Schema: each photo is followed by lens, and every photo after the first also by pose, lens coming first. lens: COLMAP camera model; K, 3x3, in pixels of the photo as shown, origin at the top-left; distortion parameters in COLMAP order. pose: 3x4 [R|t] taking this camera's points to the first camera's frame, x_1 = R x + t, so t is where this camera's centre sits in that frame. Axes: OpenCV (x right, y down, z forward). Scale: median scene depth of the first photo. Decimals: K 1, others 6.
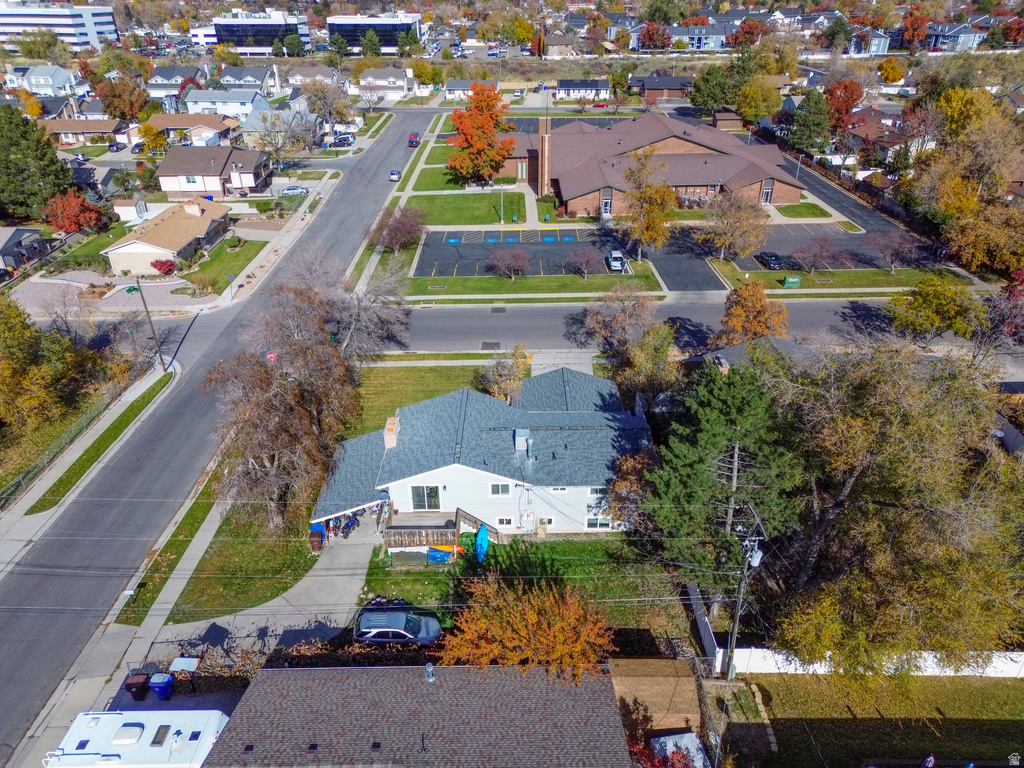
lens RADIAL K [[713.6, 0, 518.9], [0, 713.6, 383.8], [0, 0, 1]] dist [0.068507, -0.053778]
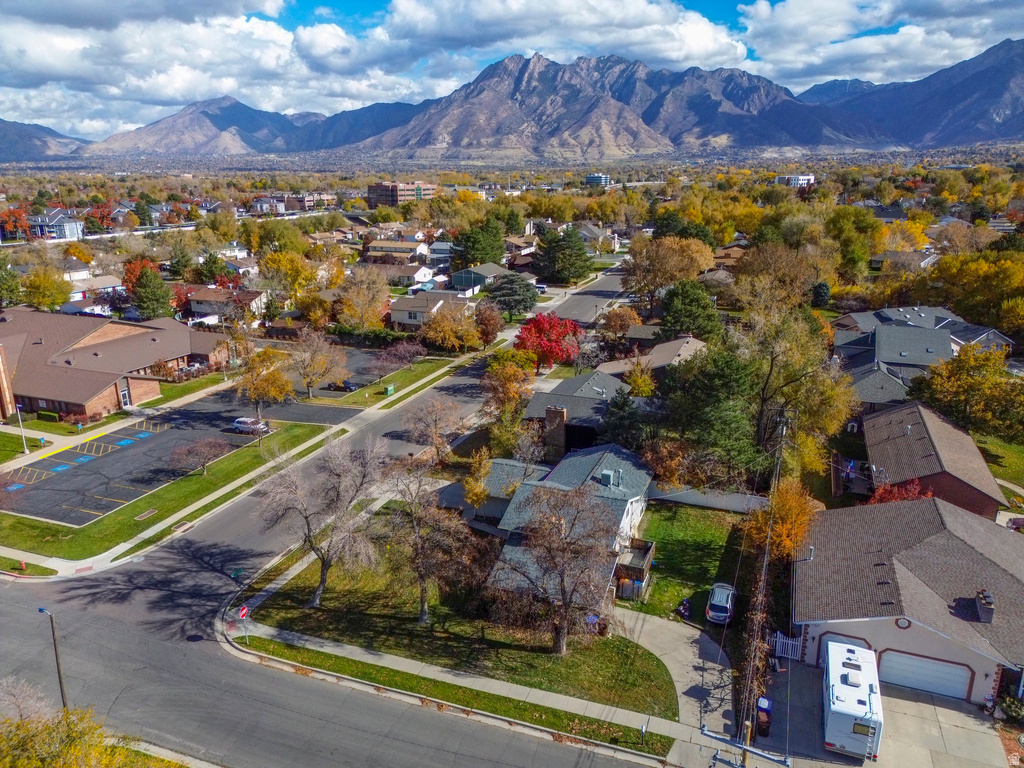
lens RADIAL K [[713.6, 0, 516.0], [0, 713.6, 386.3], [0, 0, 1]] dist [0.068507, -0.053778]
pose [[0.370472, -0.260031, 0.891703, -0.530952], [0.455223, 0.887644, 0.069718, -0.107753], [-0.809644, 0.380095, 0.447219, 0.205545]]
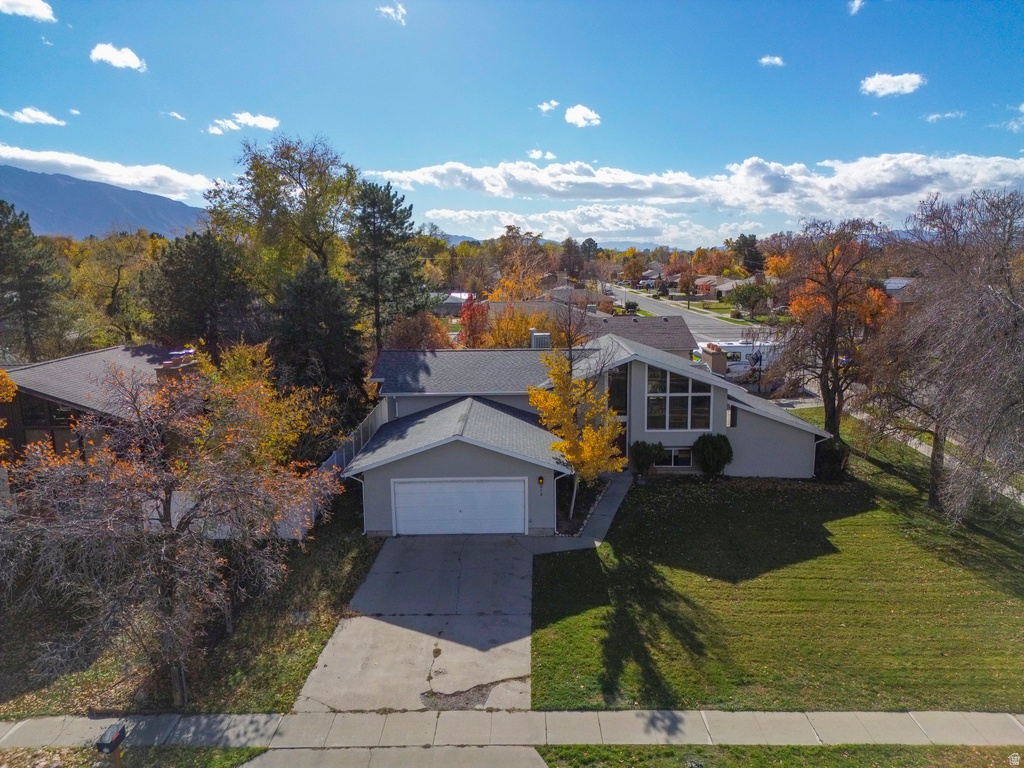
lens RADIAL K [[713.6, 0, 518.3], [0, 713.6, 389.2], [0, 0, 1]] dist [0.068507, -0.053778]
pose [[-0.999816, 0.015698, 0.011019, 0.011544], [0.019123, 0.771710, 0.635687, -0.181550], [0.001476, 0.635781, -0.771868, 0.735086]]
